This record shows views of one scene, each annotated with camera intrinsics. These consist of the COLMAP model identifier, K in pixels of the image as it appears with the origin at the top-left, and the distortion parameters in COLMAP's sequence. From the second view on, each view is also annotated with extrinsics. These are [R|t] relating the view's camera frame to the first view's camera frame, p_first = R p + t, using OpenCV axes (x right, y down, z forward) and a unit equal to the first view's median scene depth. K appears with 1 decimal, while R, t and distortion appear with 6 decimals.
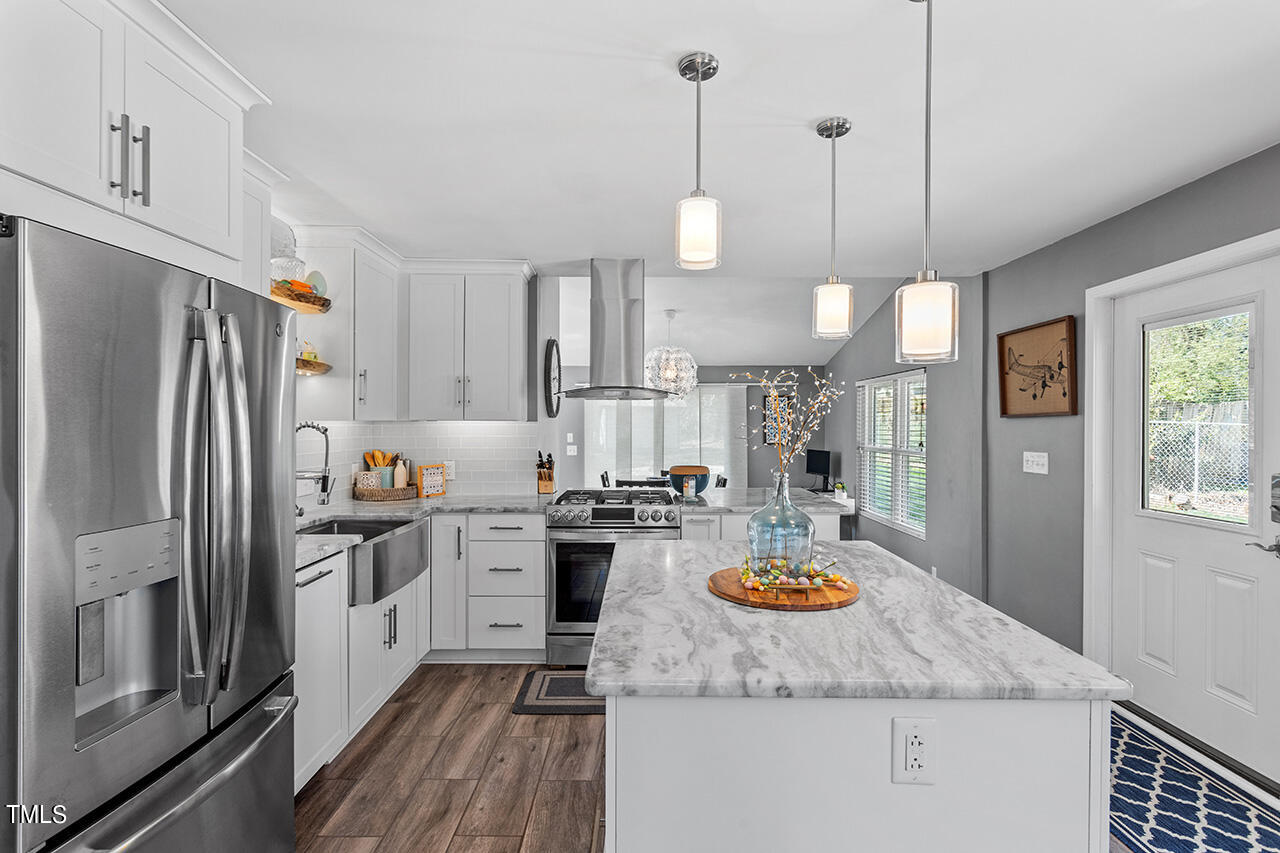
lens RADIAL K [[613.3, 0, 635.0], [0, 613.3, 428.9], [0, 0, 1]] dist [0.001026, 0.000840]
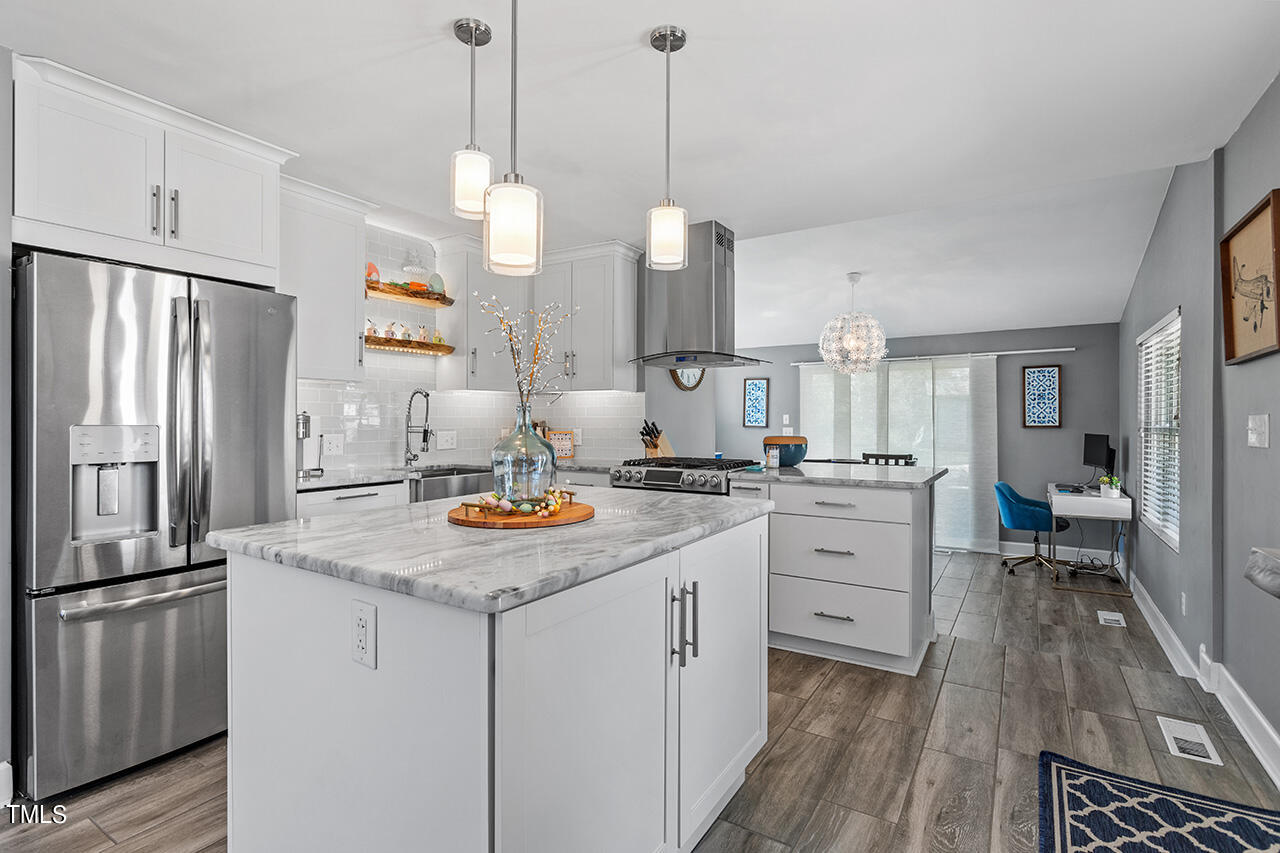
lens RADIAL K [[614.1, 0, 636.4], [0, 614.1, 415.0], [0, 0, 1]] dist [0.000736, 0.001107]
pose [[0.844909, -0.006105, -0.534875, 0.465457], [-0.003960, 0.999836, -0.017666, 0.055062], [0.534895, 0.017044, 0.844747, 0.117918]]
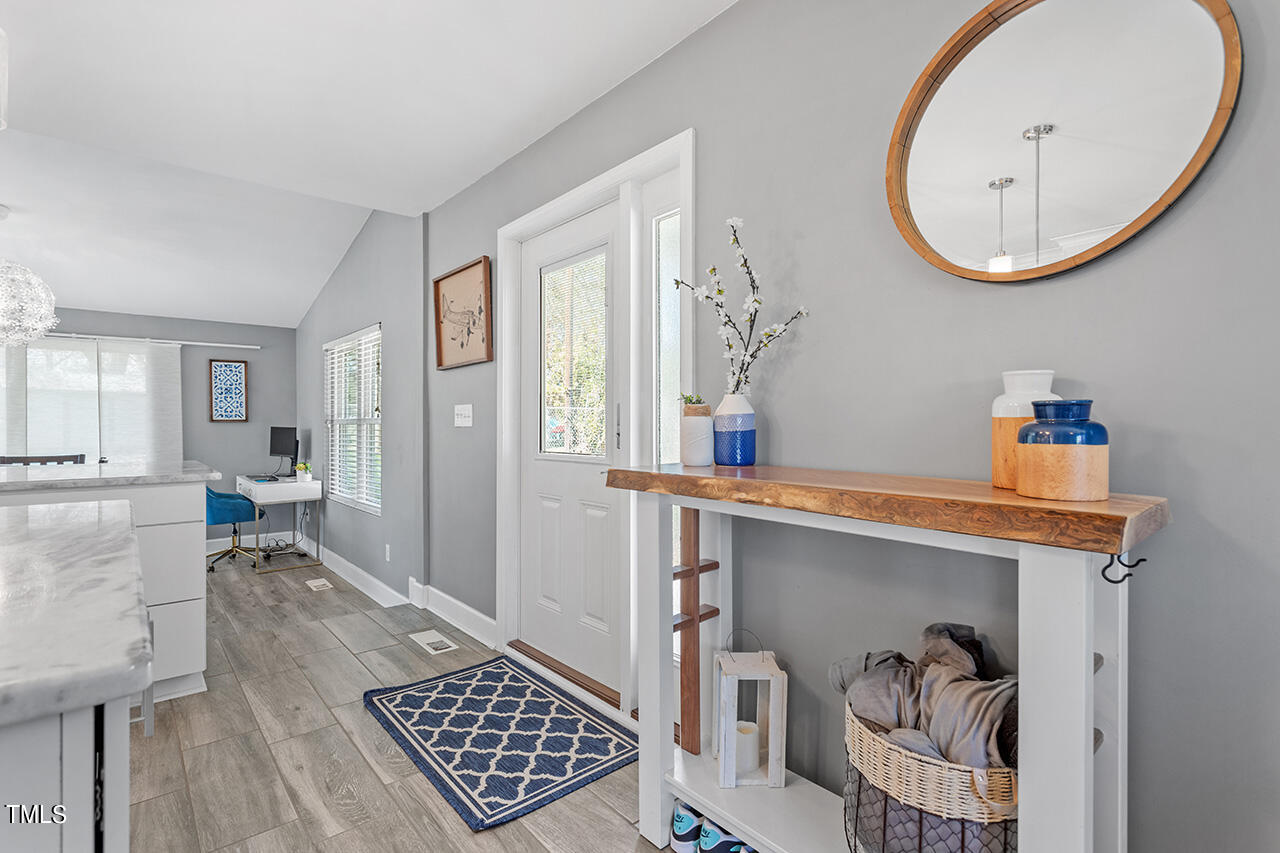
lens RADIAL K [[605.7, 0, 640.0], [0, 605.7, 426.5], [0, 0, 1]] dist [-0.000651, -0.000432]
pose [[0.754289, -0.006881, 0.656506, 0.257202], [0.007689, 0.999969, 0.001647, 0.075041], [-0.656497, 0.003806, 0.754319, 0.128697]]
